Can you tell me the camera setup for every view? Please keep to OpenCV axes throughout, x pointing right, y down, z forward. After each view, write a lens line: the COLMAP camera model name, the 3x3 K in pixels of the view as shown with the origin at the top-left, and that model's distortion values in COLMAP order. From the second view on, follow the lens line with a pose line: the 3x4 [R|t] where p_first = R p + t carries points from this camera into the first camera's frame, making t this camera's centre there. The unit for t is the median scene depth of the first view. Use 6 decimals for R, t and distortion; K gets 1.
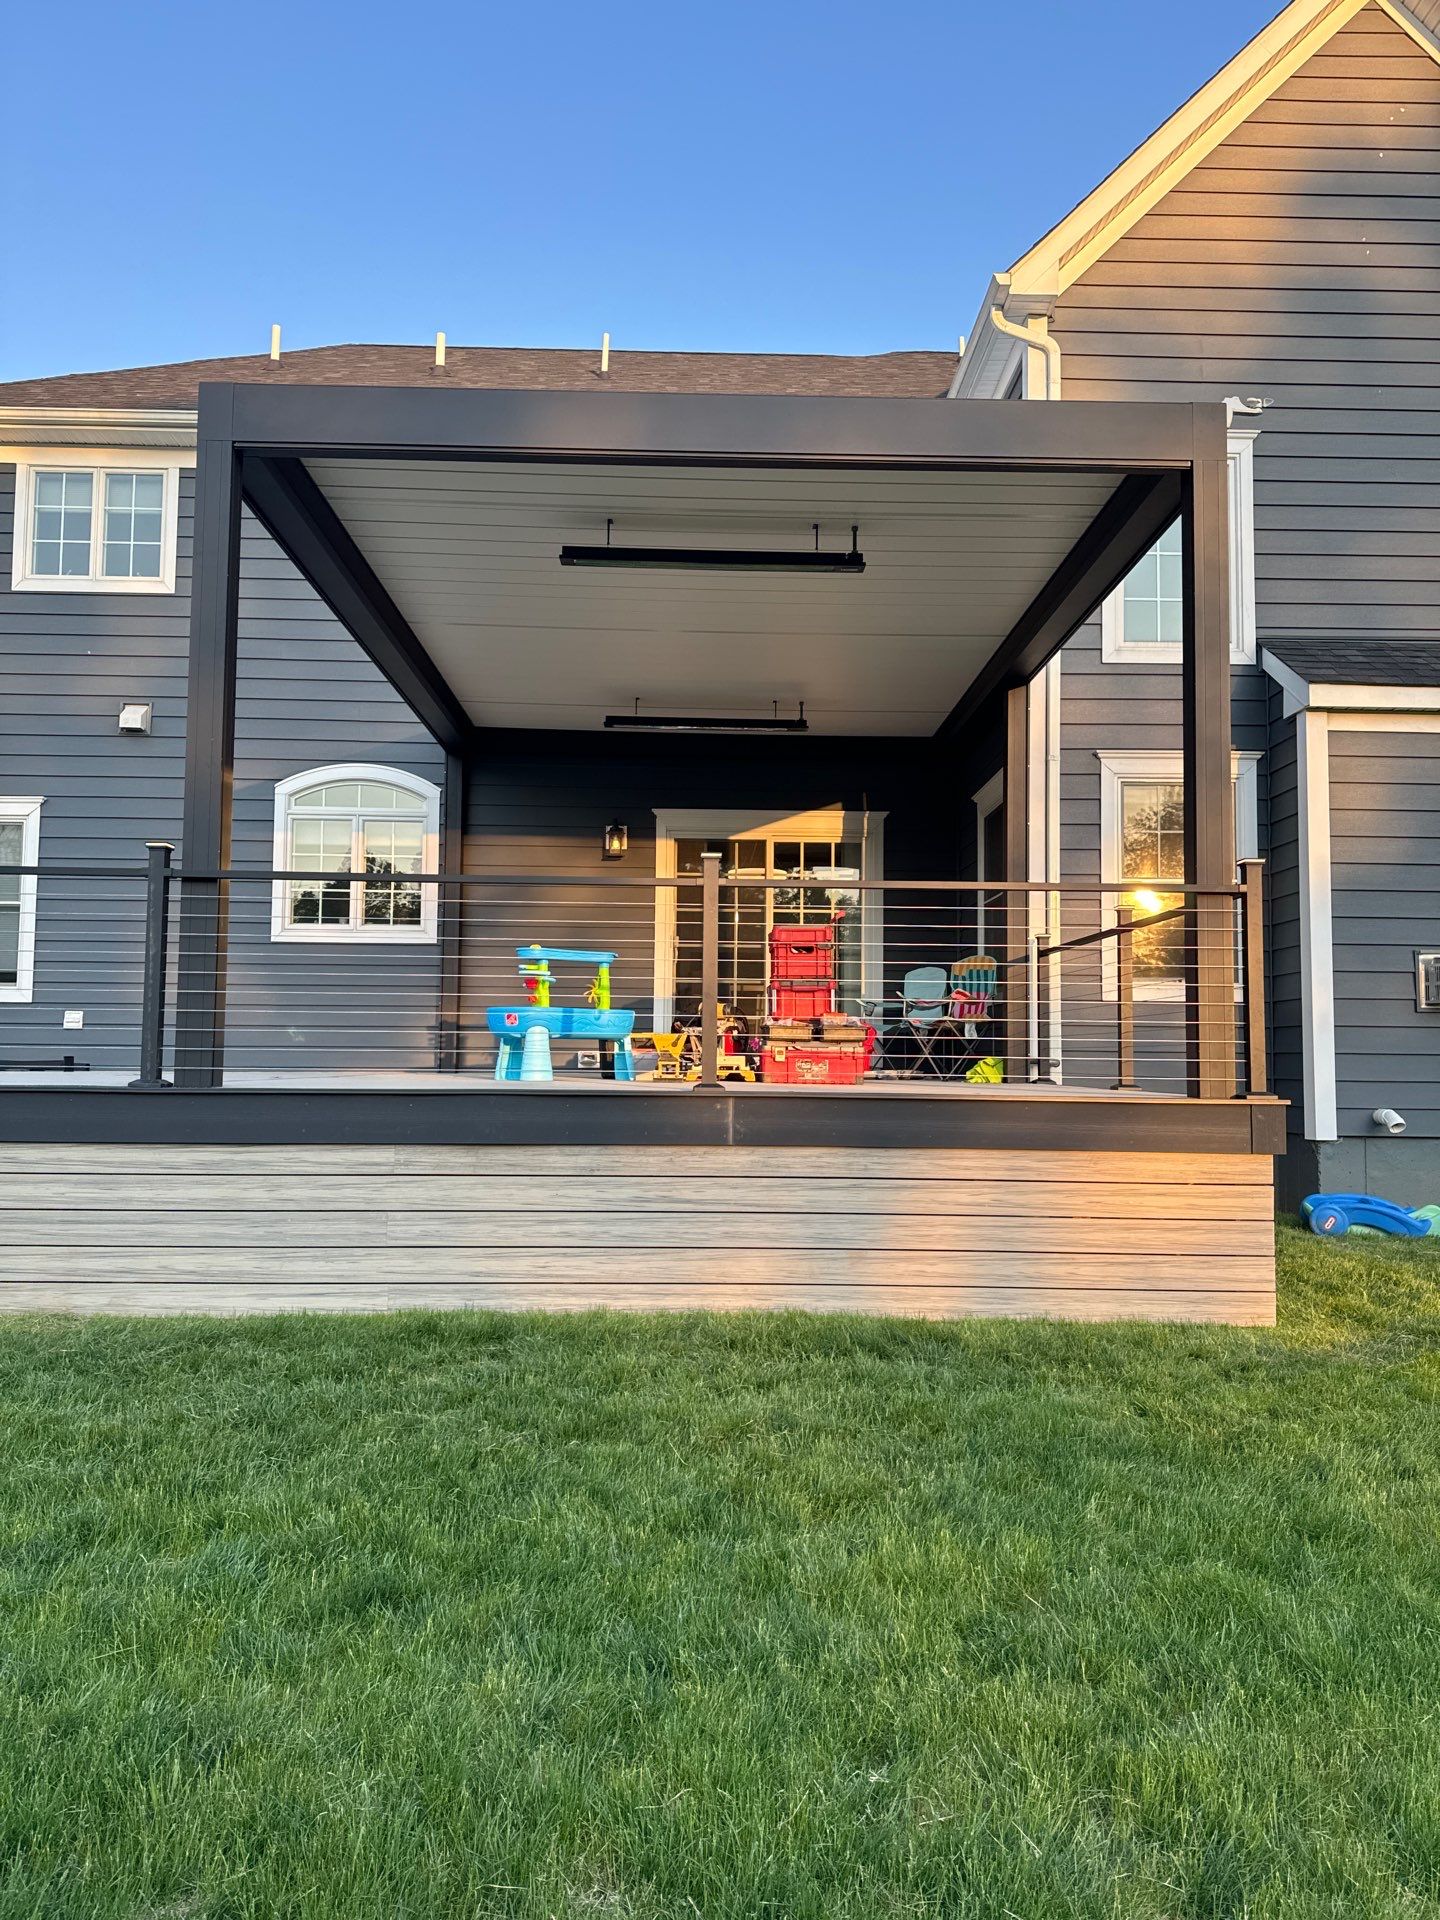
lens RADIAL K [[1338.8, 0, 720.3], [0, 1338.8, 969.9], [0, 0, 1]] dist [0.134443, -0.227594]
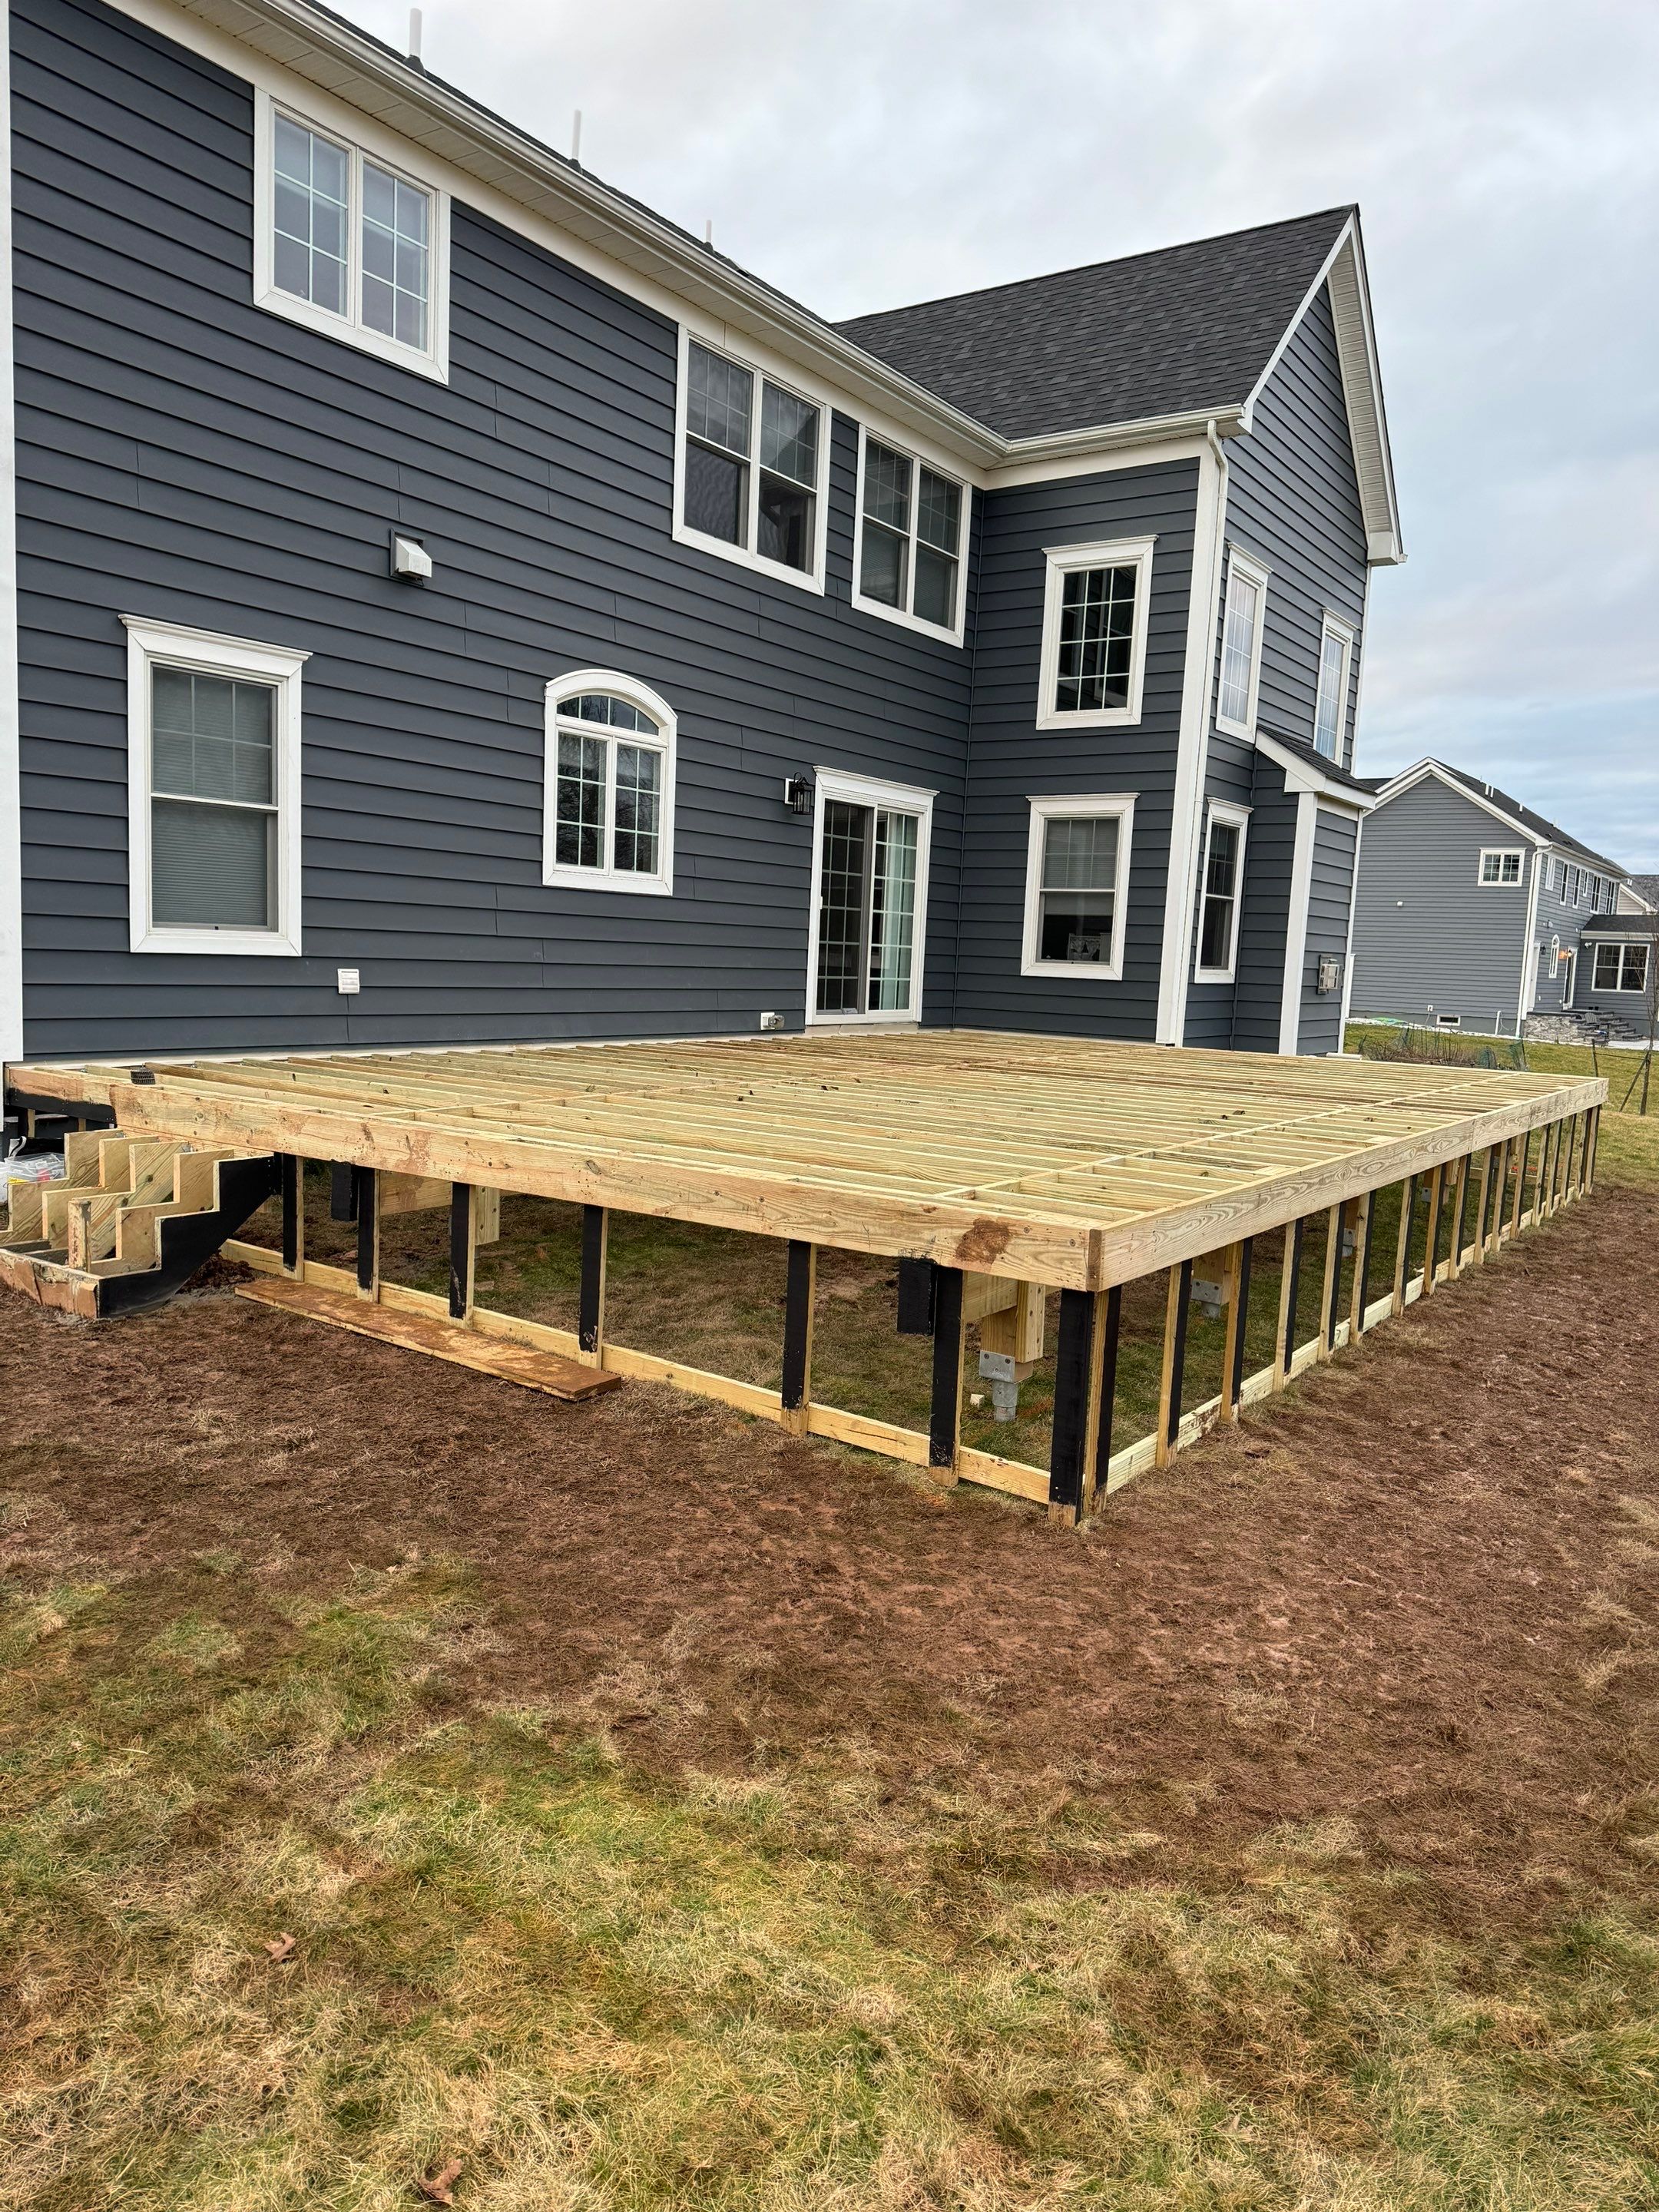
lens RADIAL K [[1542.5, 0, 829.8], [0, 1542.5, 1117.4], [0, 0, 1]] dist [0.134443, -0.227594]
pose [[0.580020, -0.074392, 0.811198, -1.231337], [-0.093683, 0.983122, 0.157144, -0.057263], [-0.809197, -0.167142, 0.563261, 0.383988]]
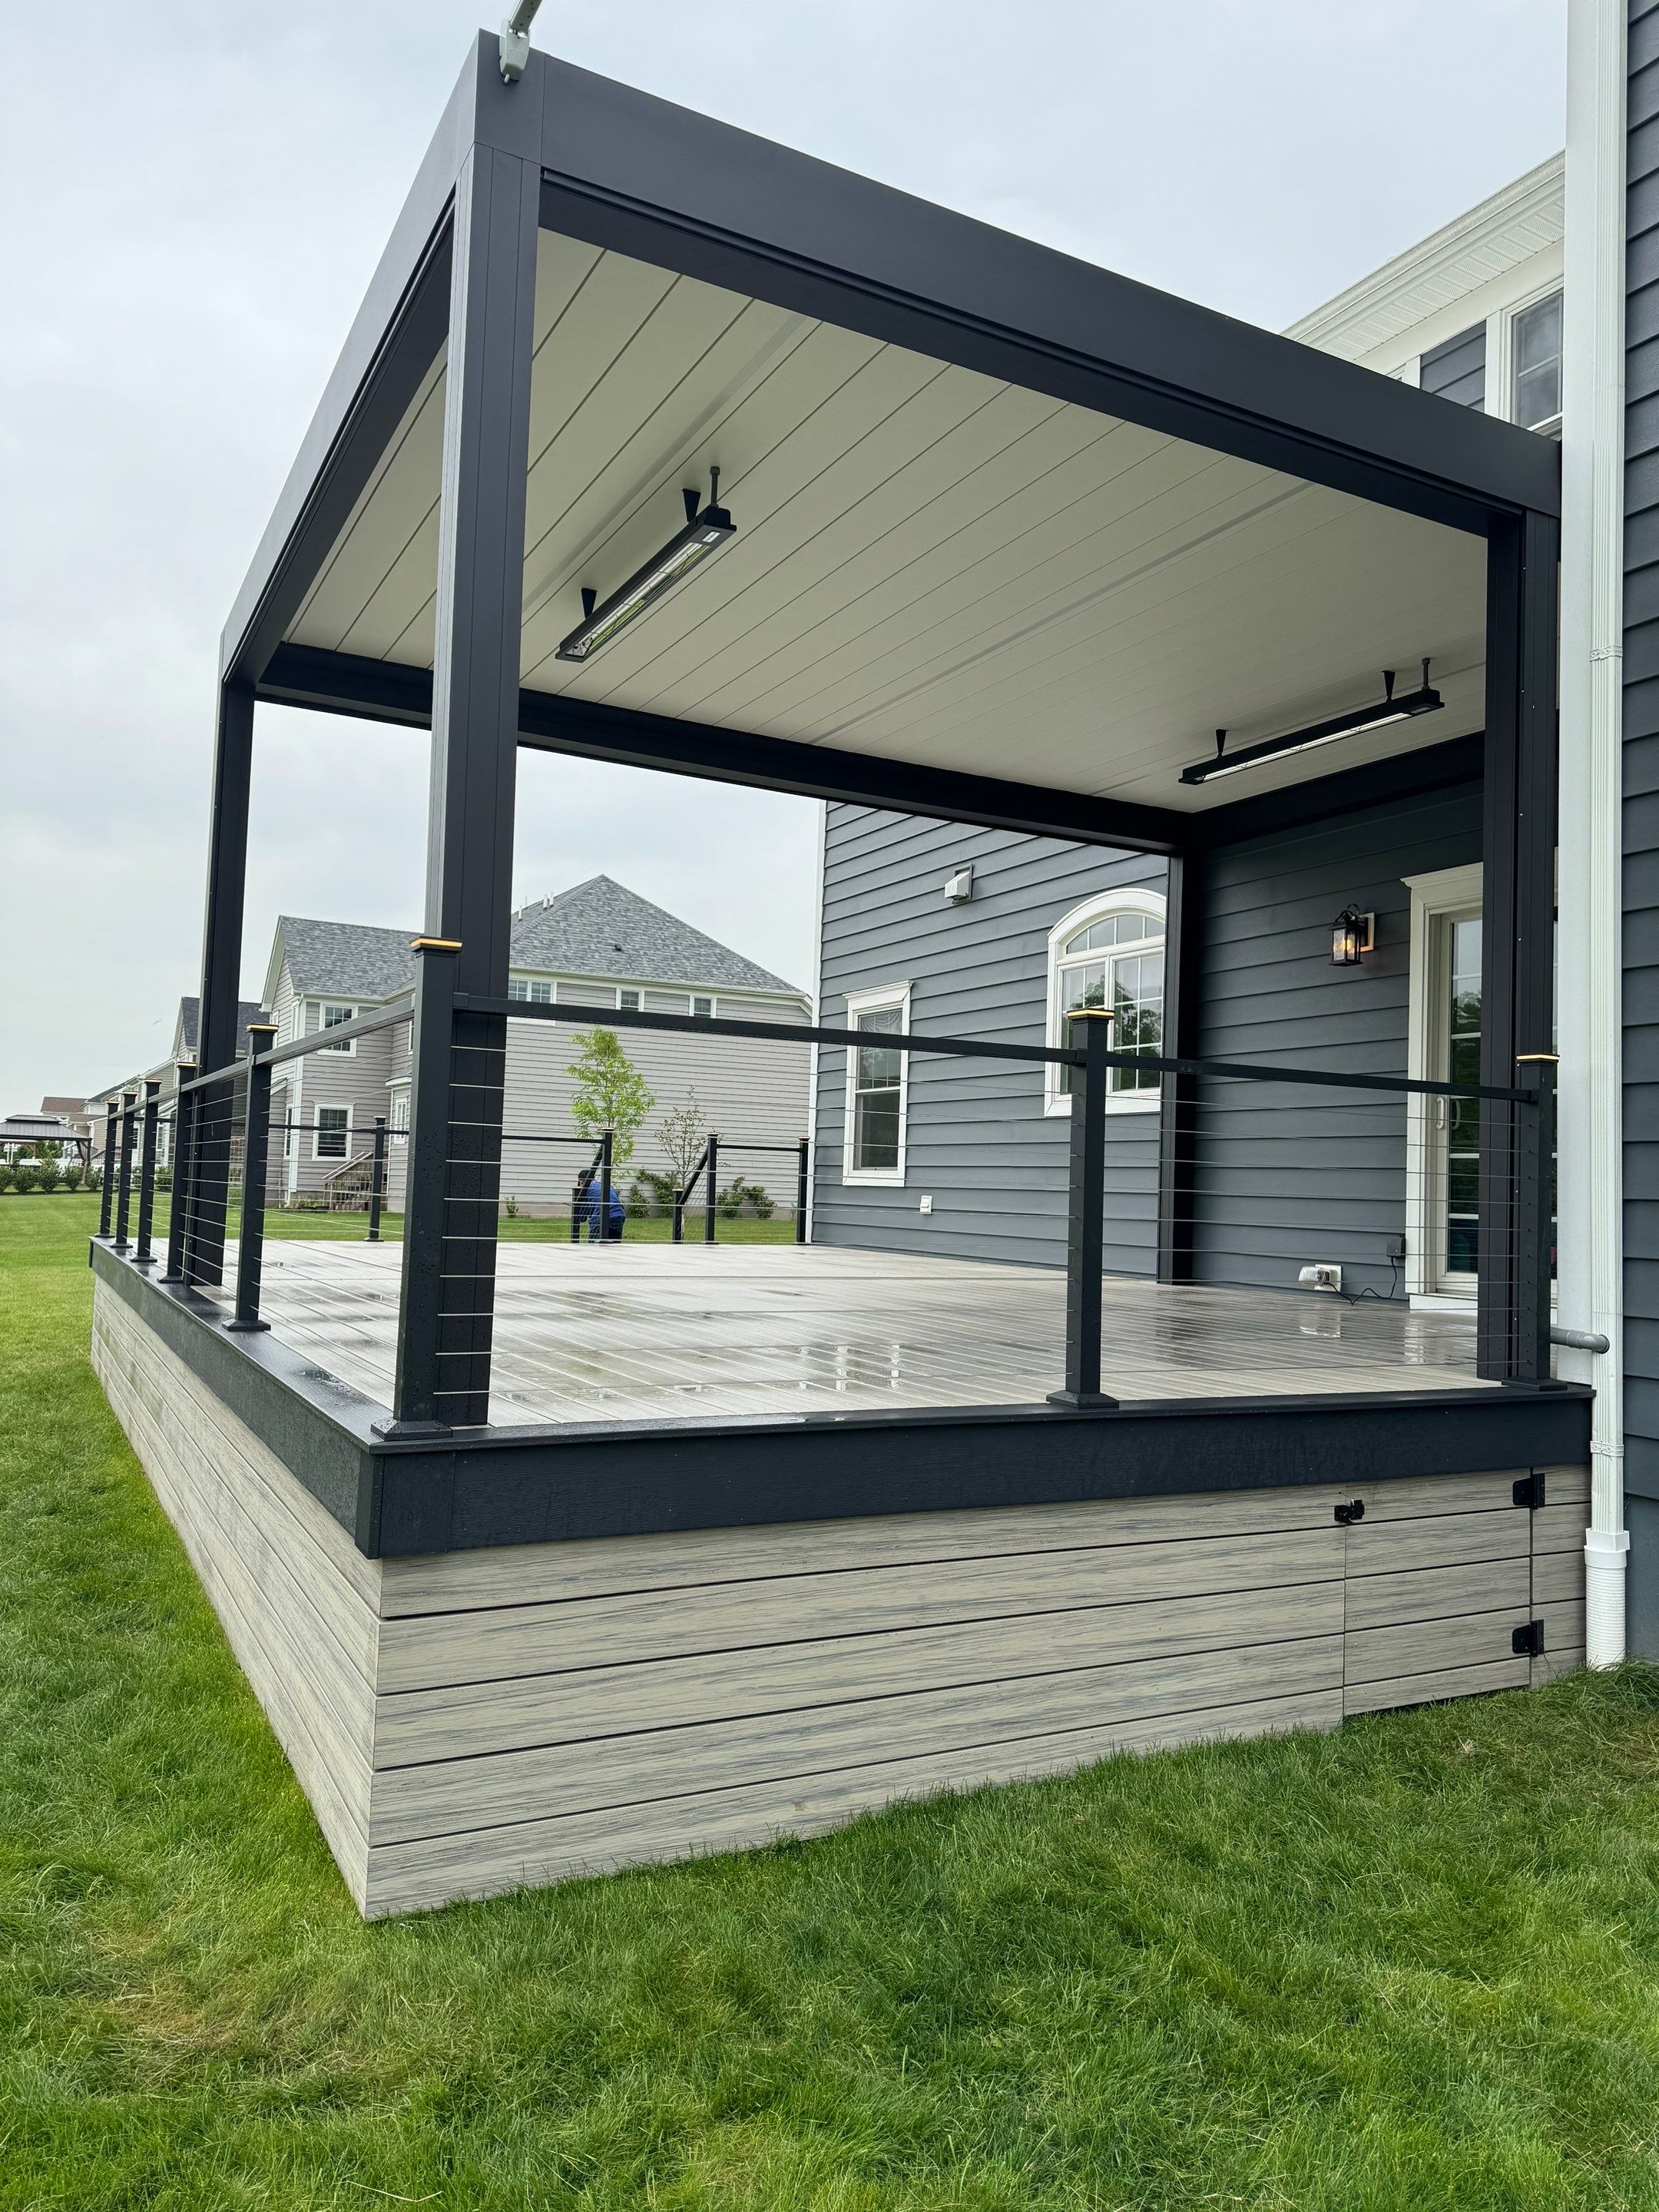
lens RADIAL K [[1539.5, 0, 829.5], [0, 1539.5, 1106.0], [0, 0, 1]] dist [0.199721, -0.430271]
pose [[0.452042, -0.044956, -0.890863, 0.588915], [0.031774, 0.998907, -0.034286, 0.001633], [0.891431, -0.012808, 0.452976, 0.539291]]
